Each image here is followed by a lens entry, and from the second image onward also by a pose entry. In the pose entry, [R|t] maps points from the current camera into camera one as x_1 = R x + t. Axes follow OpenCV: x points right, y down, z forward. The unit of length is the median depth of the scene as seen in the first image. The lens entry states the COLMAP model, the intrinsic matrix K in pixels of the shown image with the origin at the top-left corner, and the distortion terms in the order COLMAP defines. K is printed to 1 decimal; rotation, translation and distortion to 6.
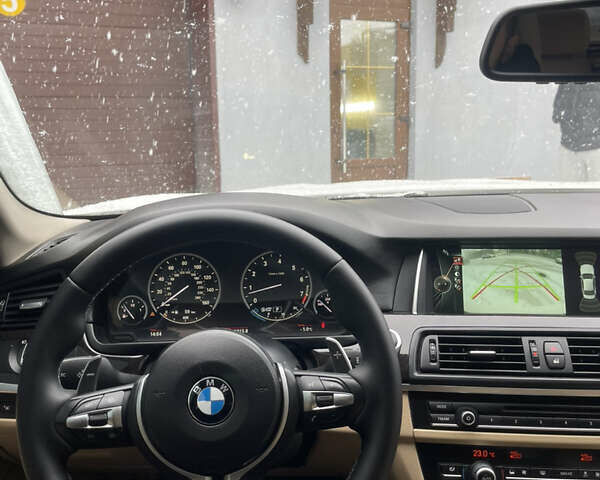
lens RADIAL K [[609.6, 0, 296.6], [0, 609.6, 239.3], [0, 0, 1]] dist [0.020875, 0.015230]
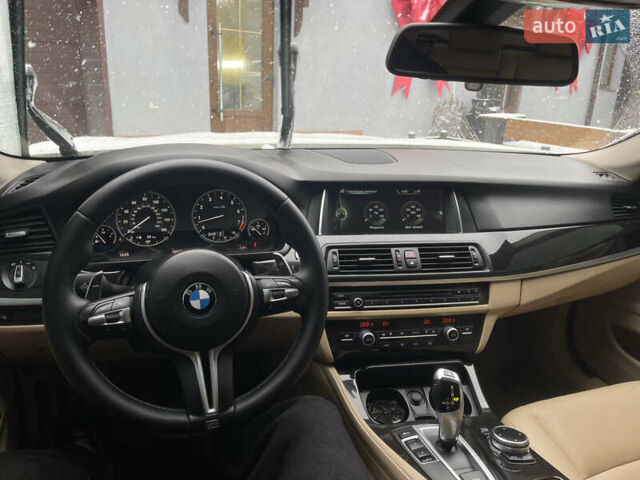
lens RADIAL K [[484.9, 0, 317.4], [0, 484.9, 247.8], [0, 0, 1]] dist [0.074371, -0.103465]
pose [[0.959638, -0.030145, 0.279617, -0.141556], [-0.010694, 0.989609, 0.143388, -0.010763], [-0.281034, -0.140591, 0.949344, -0.085897]]
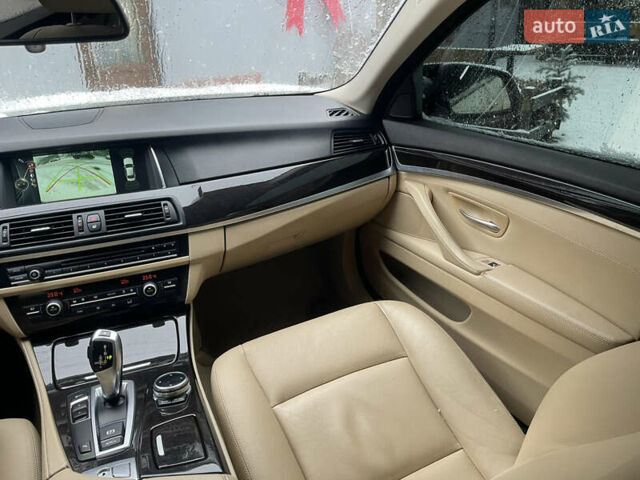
lens RADIAL K [[483.2, 0, 321.7], [0, 483.2, 235.8], [0, 0, 1]] dist [0.070039, -0.088933]
pose [[0.908389, -0.181772, 0.376548, 0.464889], [0.094699, 0.966599, 0.238156, -0.014767], [-0.407261, -0.180679, 0.895262, -0.318419]]
